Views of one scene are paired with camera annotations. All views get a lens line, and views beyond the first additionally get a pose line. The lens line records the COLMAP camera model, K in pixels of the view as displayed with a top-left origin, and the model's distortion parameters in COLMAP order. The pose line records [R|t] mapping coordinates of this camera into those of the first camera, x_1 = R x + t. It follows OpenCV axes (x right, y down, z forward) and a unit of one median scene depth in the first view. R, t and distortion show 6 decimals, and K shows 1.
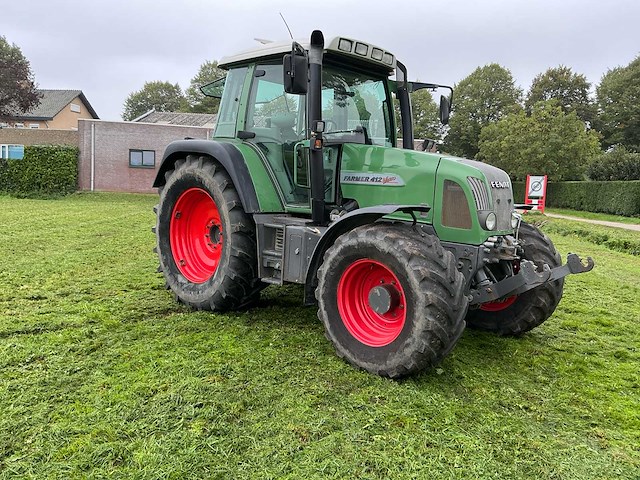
lens RADIAL K [[525.7, 0, 320.0], [0, 525.7, 240.0], [0, 0, 1]] dist [0.138461, -0.261378]
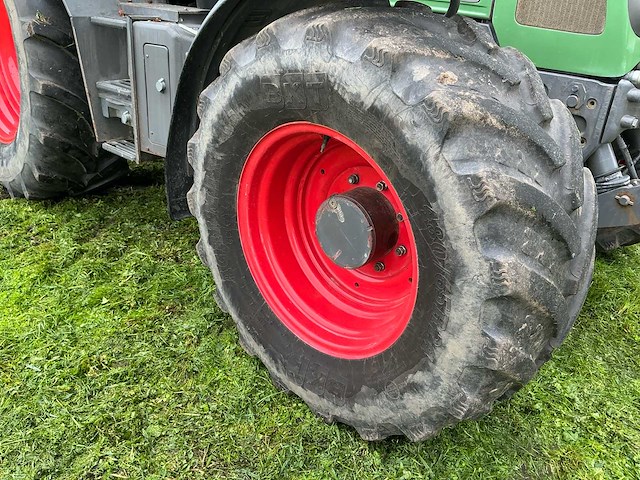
lens RADIAL K [[525.7, 0, 320.0], [0, 525.7, 240.0], [0, 0, 1]] dist [0.138461, -0.261378]
pose [[0.999445, 0.004324, 0.033037, 0.087506], [-0.014688, 0.947172, 0.320388, -0.000564], [-0.029907, -0.320696, 0.946710, 0.673441]]
